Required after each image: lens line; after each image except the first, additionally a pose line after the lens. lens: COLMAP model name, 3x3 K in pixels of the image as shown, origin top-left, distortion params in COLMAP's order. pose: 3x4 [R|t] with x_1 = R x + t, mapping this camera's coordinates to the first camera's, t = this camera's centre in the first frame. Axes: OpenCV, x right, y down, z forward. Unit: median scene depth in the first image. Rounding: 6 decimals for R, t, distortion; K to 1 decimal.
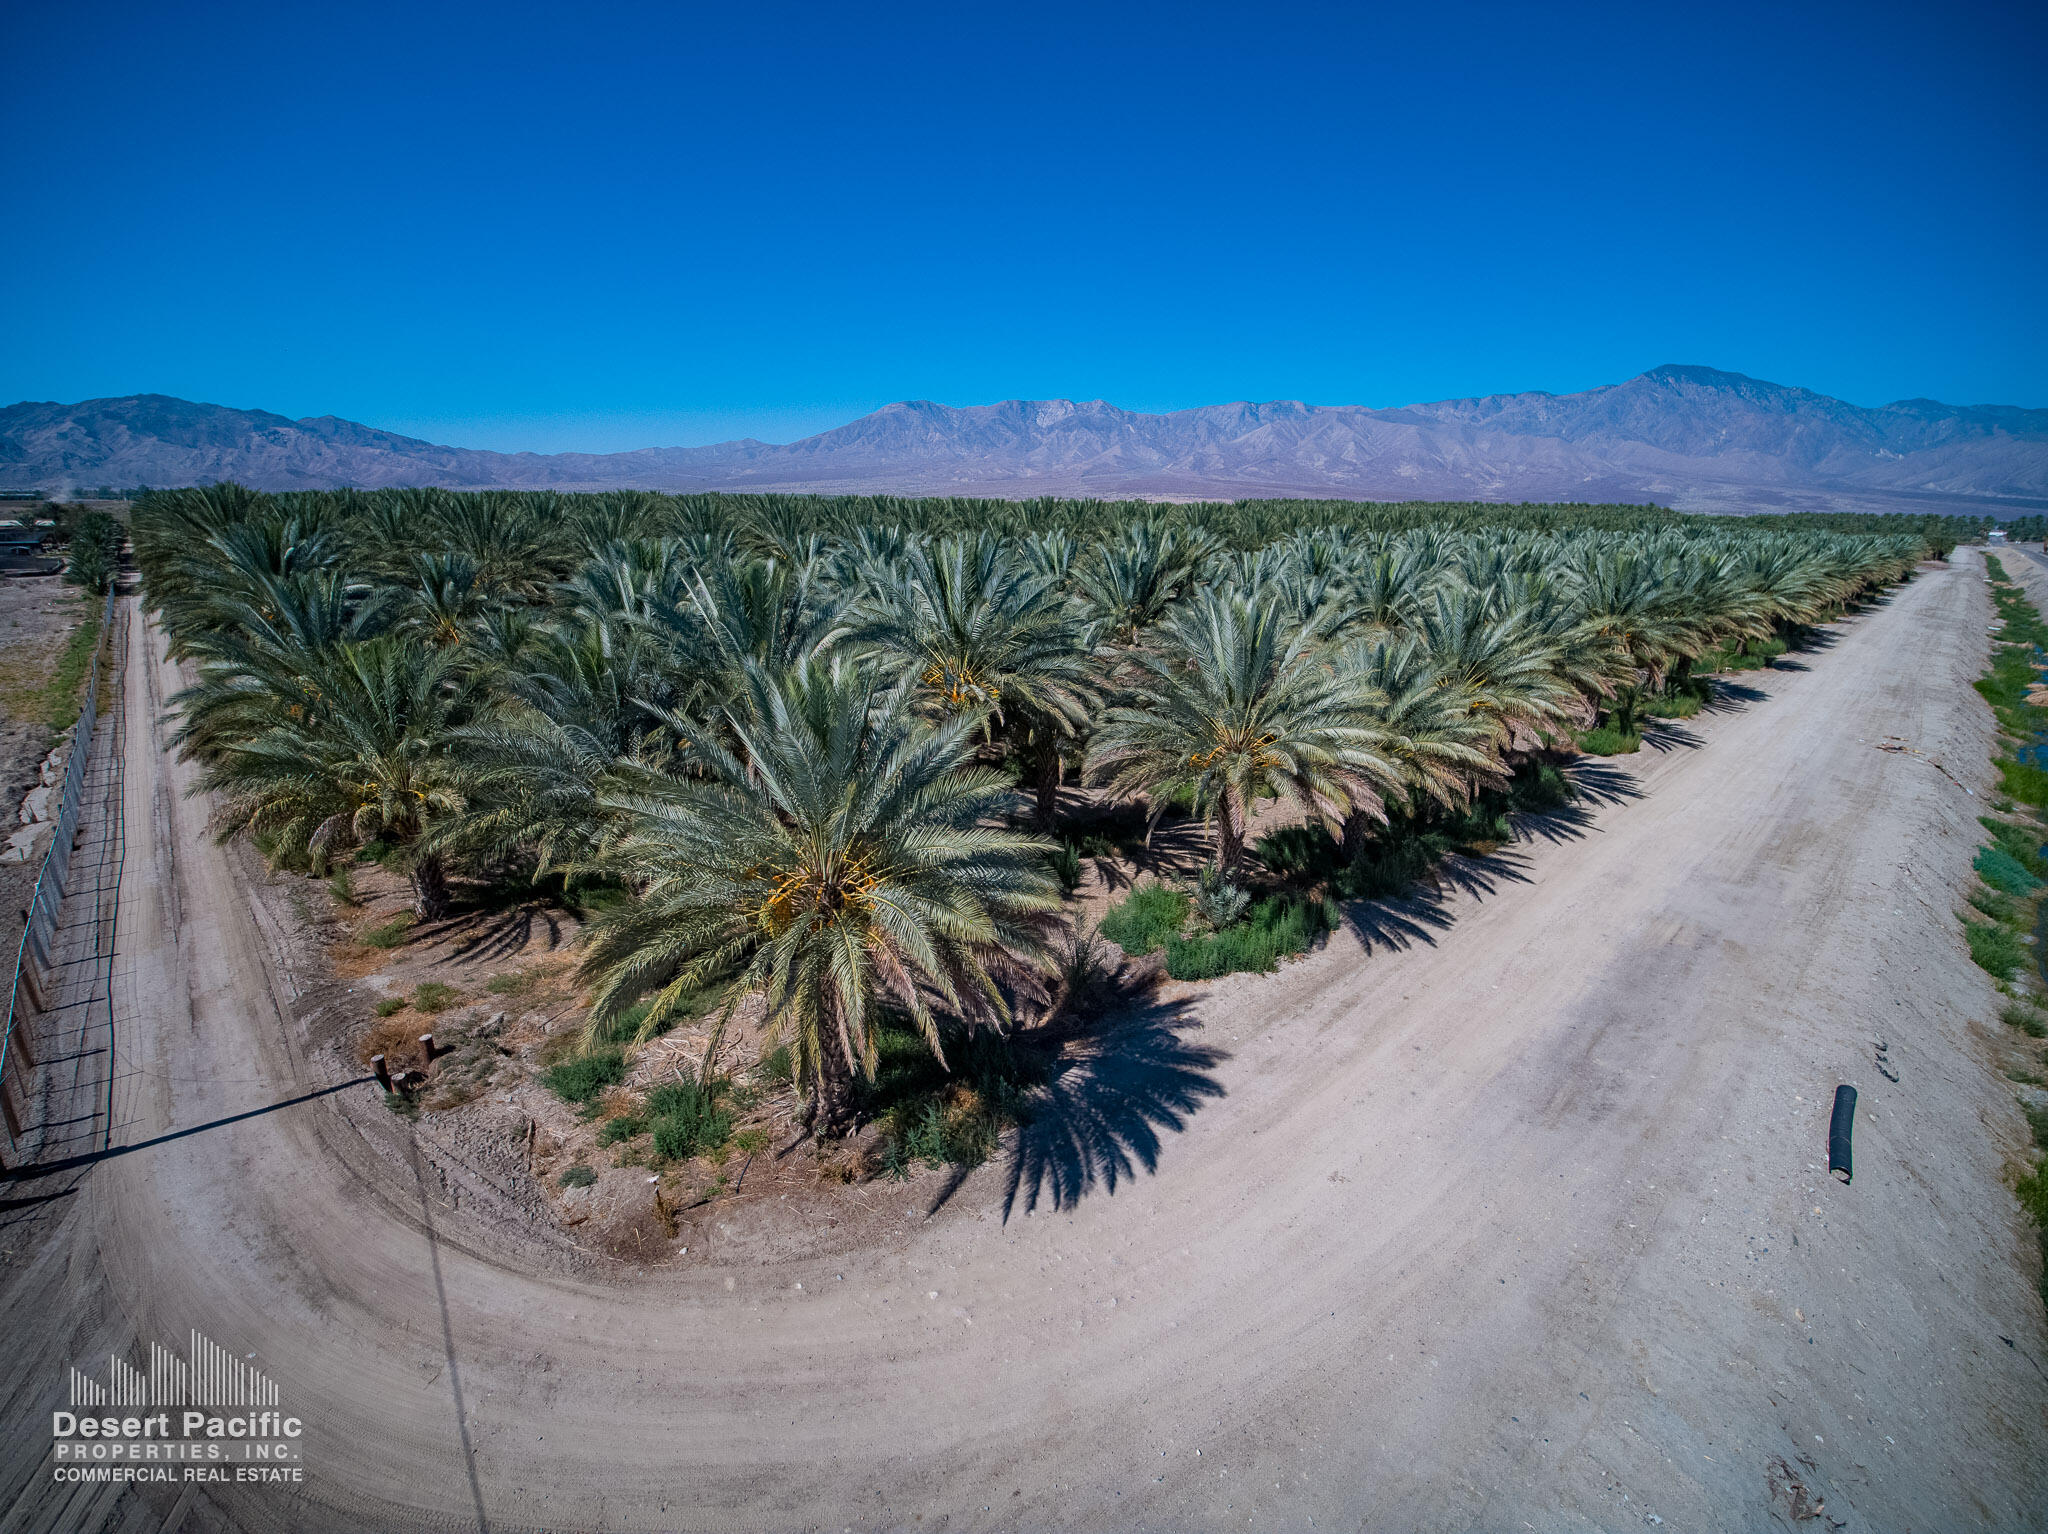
lens RADIAL K [[915.8, 0, 1018.2], [0, 915.8, 771.8], [0, 0, 1]] dist [-0.023707, 0.001915]
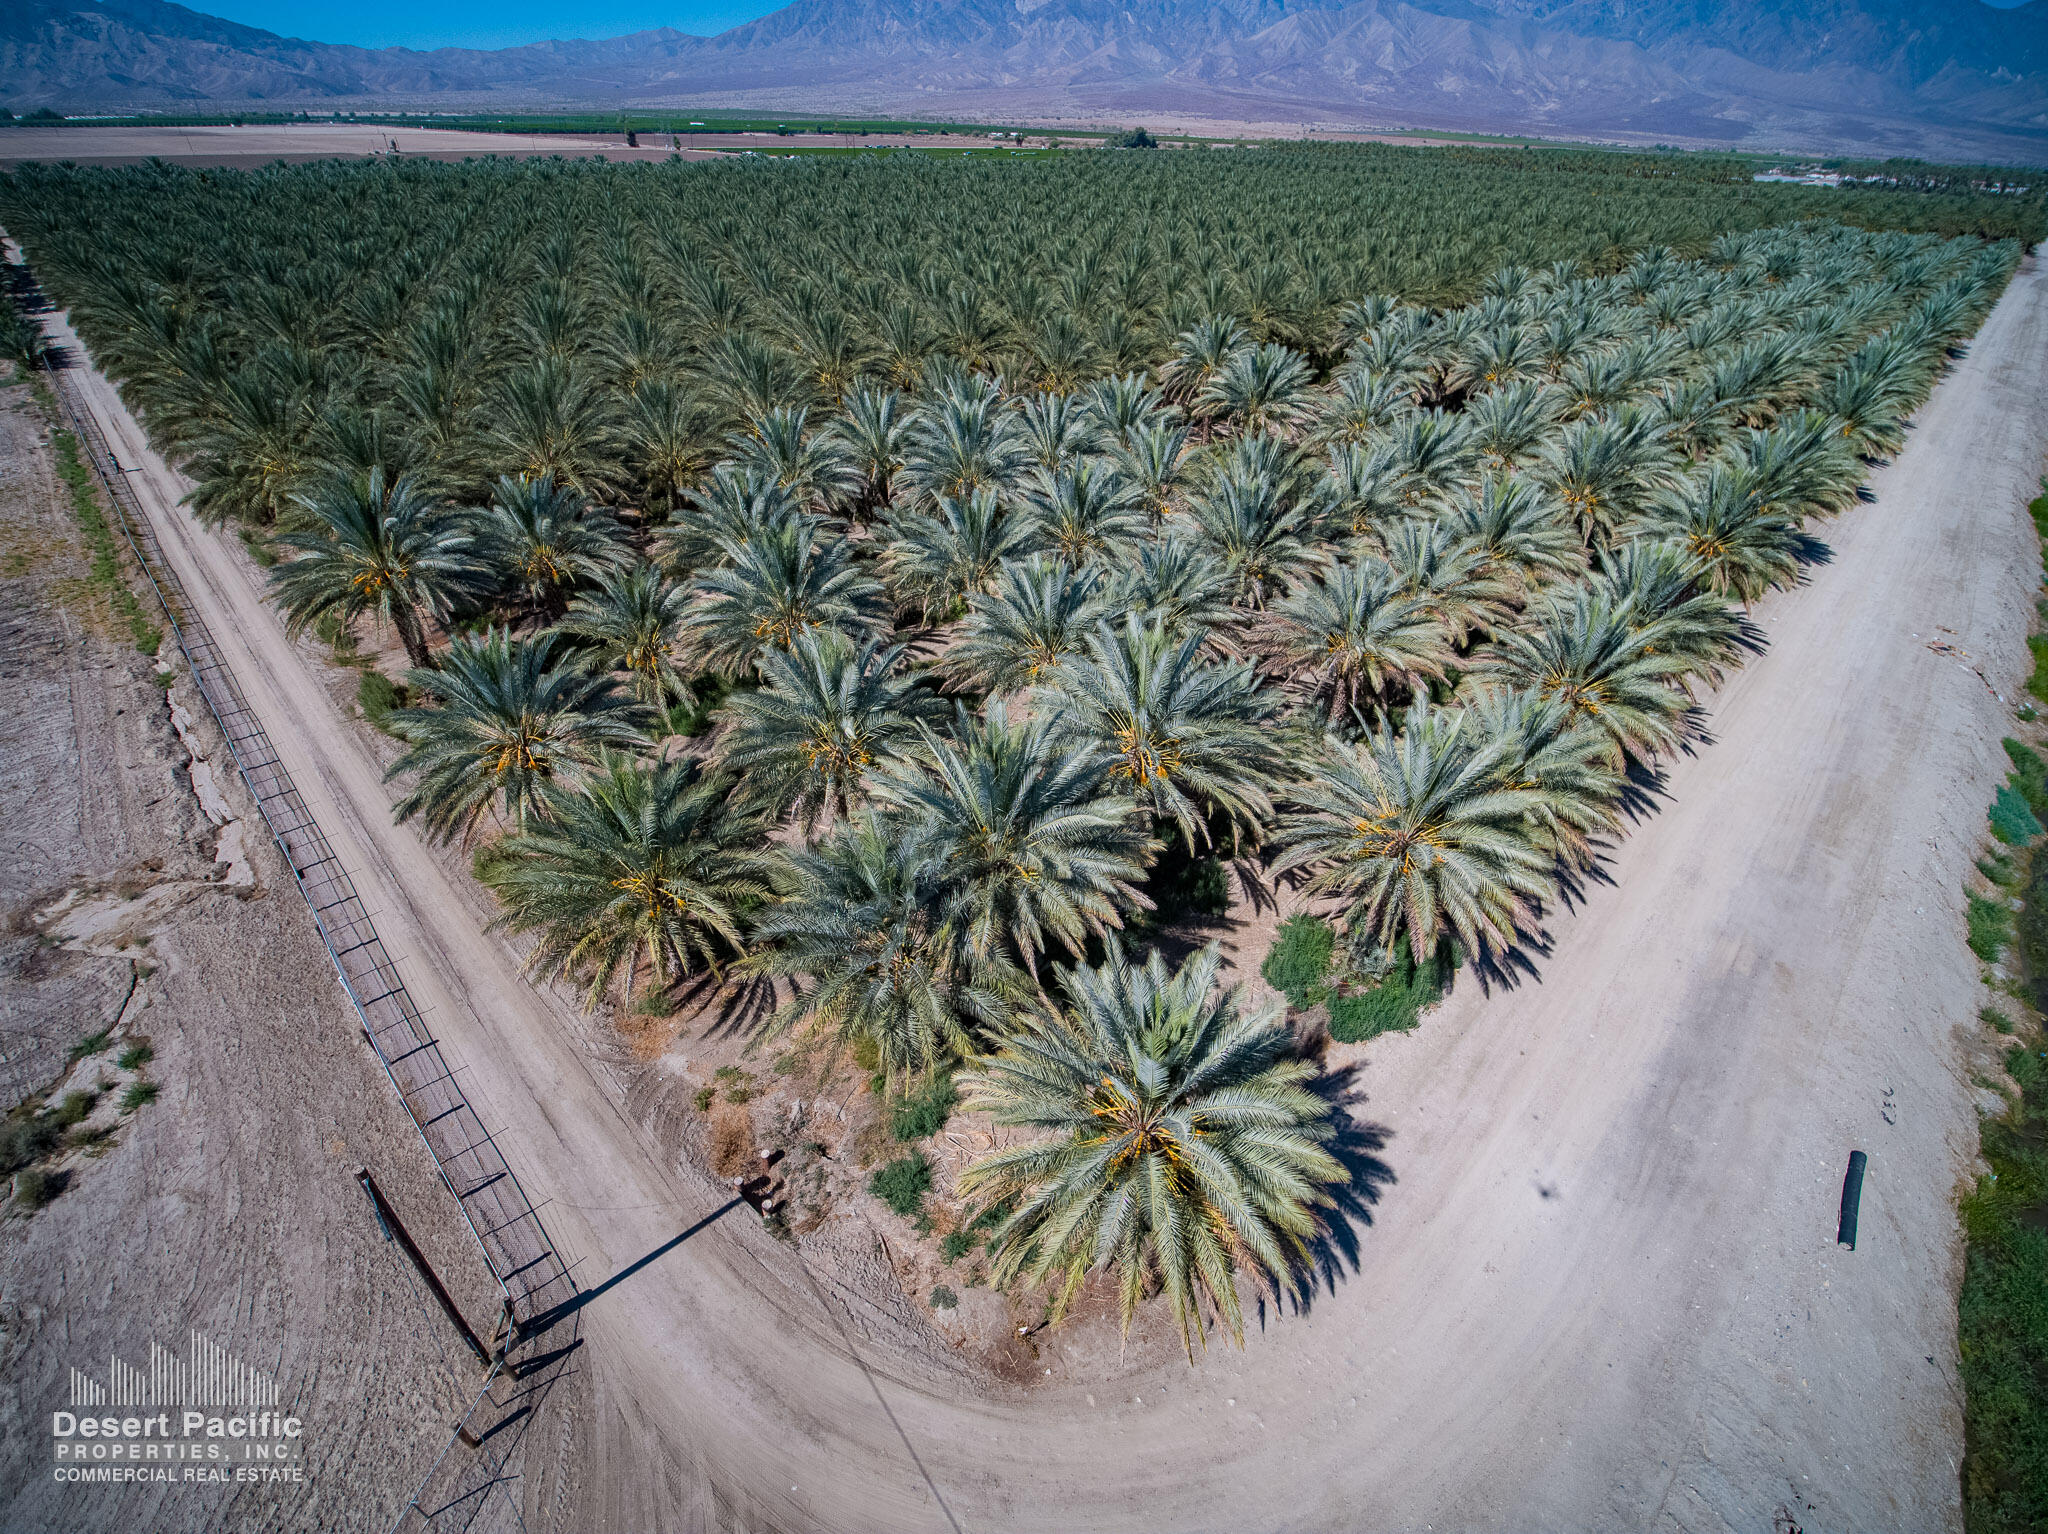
lens RADIAL K [[915.8, 0, 1020.8], [0, 915.8, 778.2], [0, 0, 1]] dist [-0.023707, 0.001915]
pose [[0.999666, -0.005251, 0.025299, -0.337133], [-0.003519, 0.942344, 0.334626, -0.615766], [-0.025598, -0.334603, 0.942011, -0.011316]]
